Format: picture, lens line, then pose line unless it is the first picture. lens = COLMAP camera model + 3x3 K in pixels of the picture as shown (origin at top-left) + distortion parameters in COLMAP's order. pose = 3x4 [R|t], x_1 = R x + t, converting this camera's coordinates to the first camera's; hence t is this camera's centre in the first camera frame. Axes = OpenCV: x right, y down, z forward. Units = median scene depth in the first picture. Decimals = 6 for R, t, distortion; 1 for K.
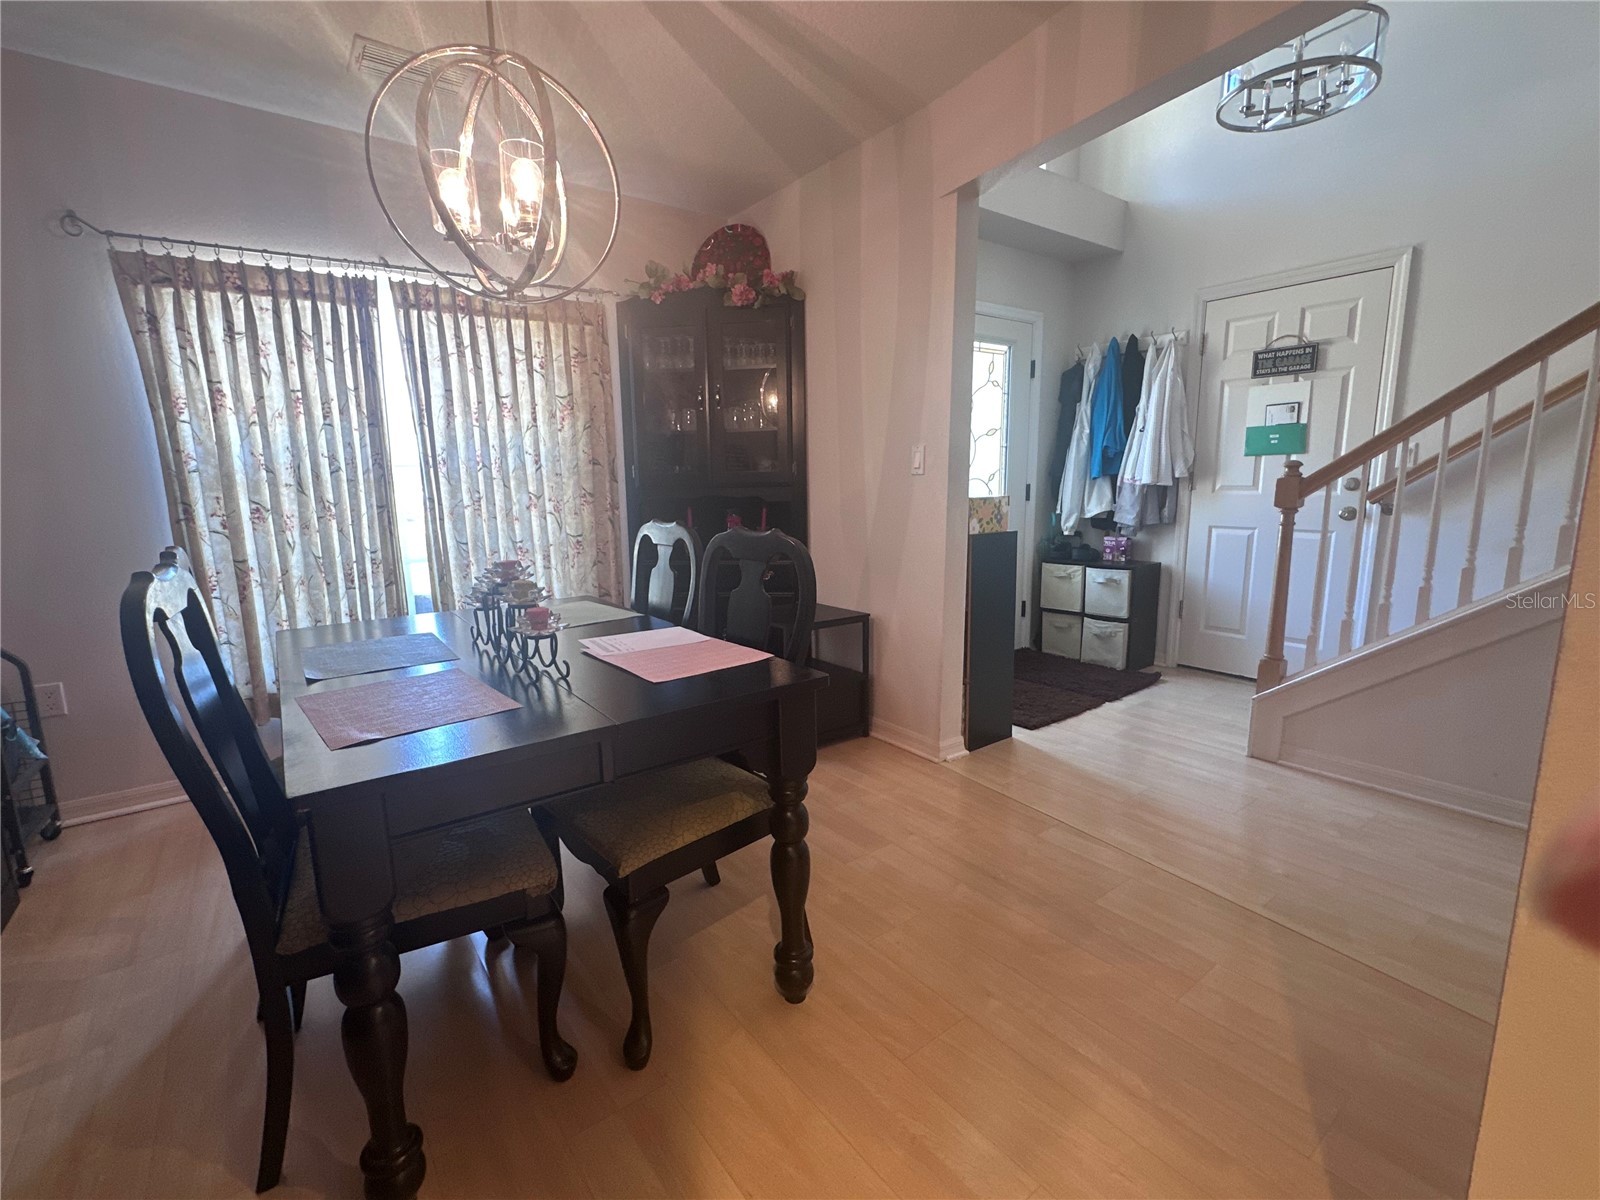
lens RADIAL K [[714.1, 0, 799.3], [0, 714.1, 602.8], [0, 0, 1]] dist [-0.003165, 0.000839]
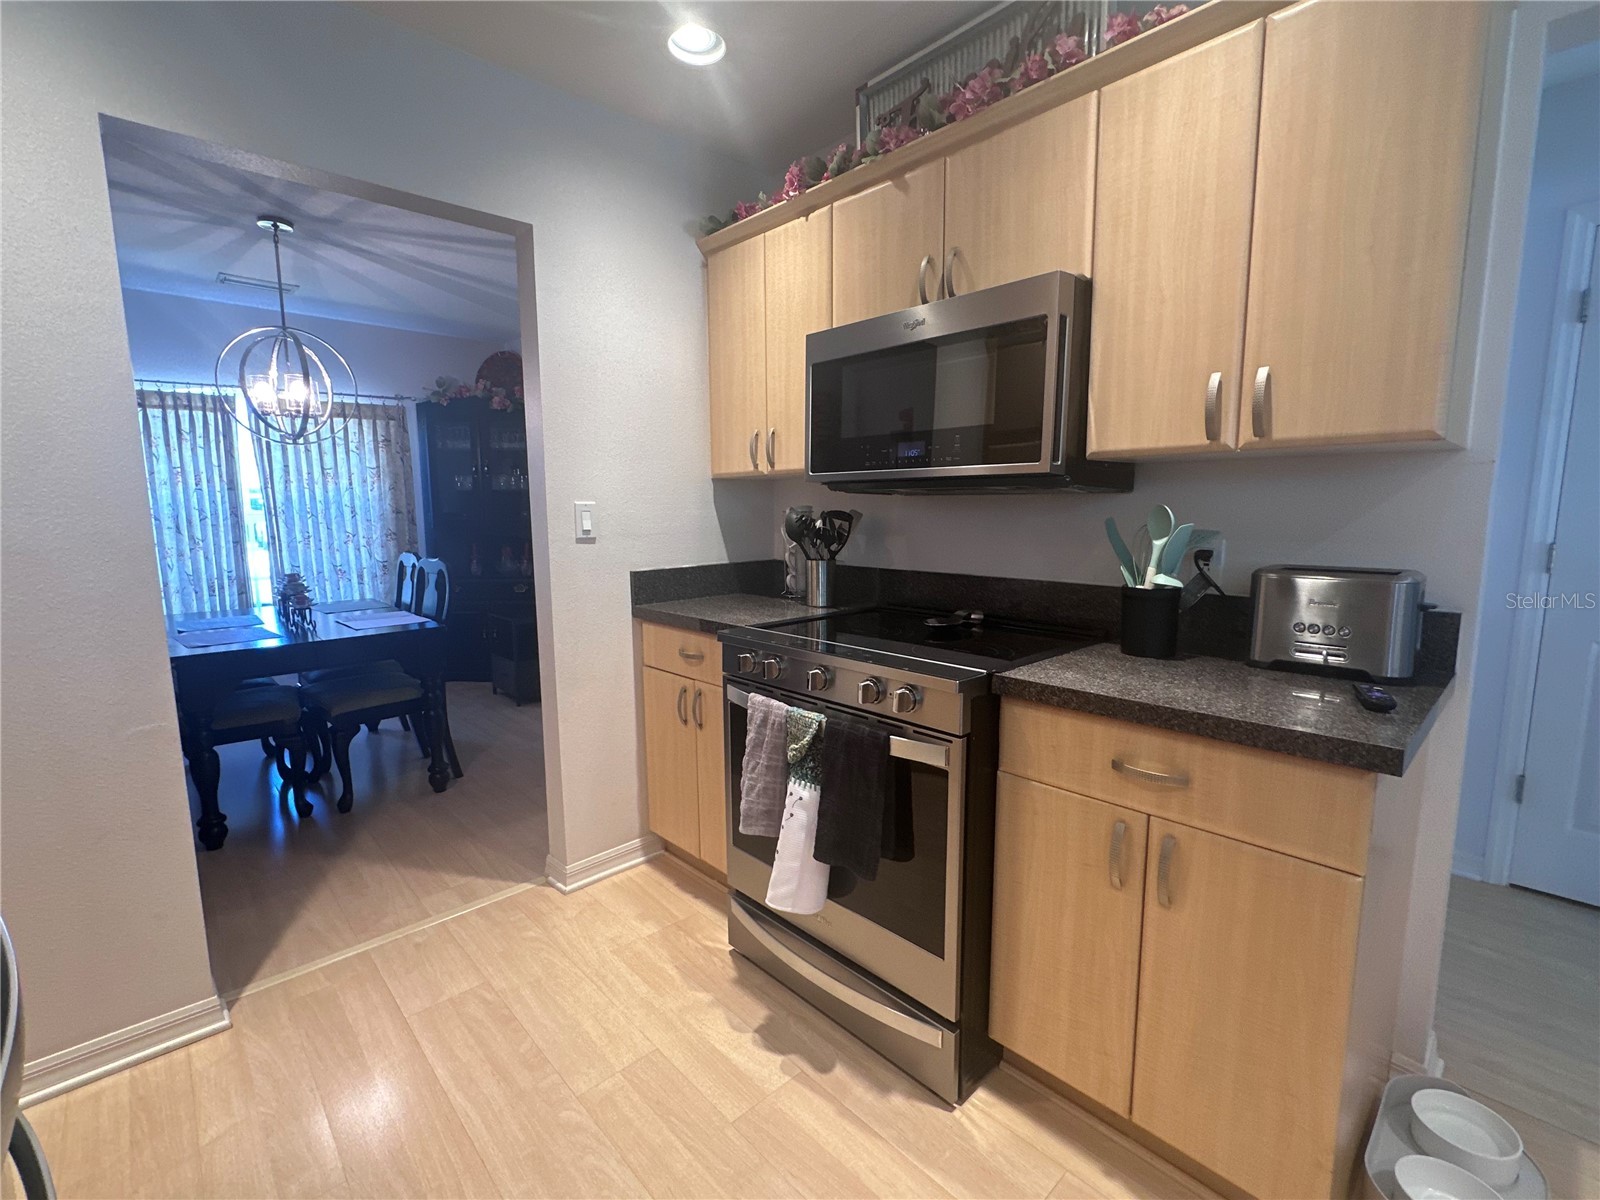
lens RADIAL K [[714.1, 0, 800.1], [0, 714.1, 602.2], [0, 0, 1]] dist [-0.003165, 0.000839]
pose [[0.994001, -0.002968, 0.109332, 0.442598], [0.007453, 0.999146, -0.040637, 0.063990], [-0.109119, 0.041209, 0.993174, -0.633750]]
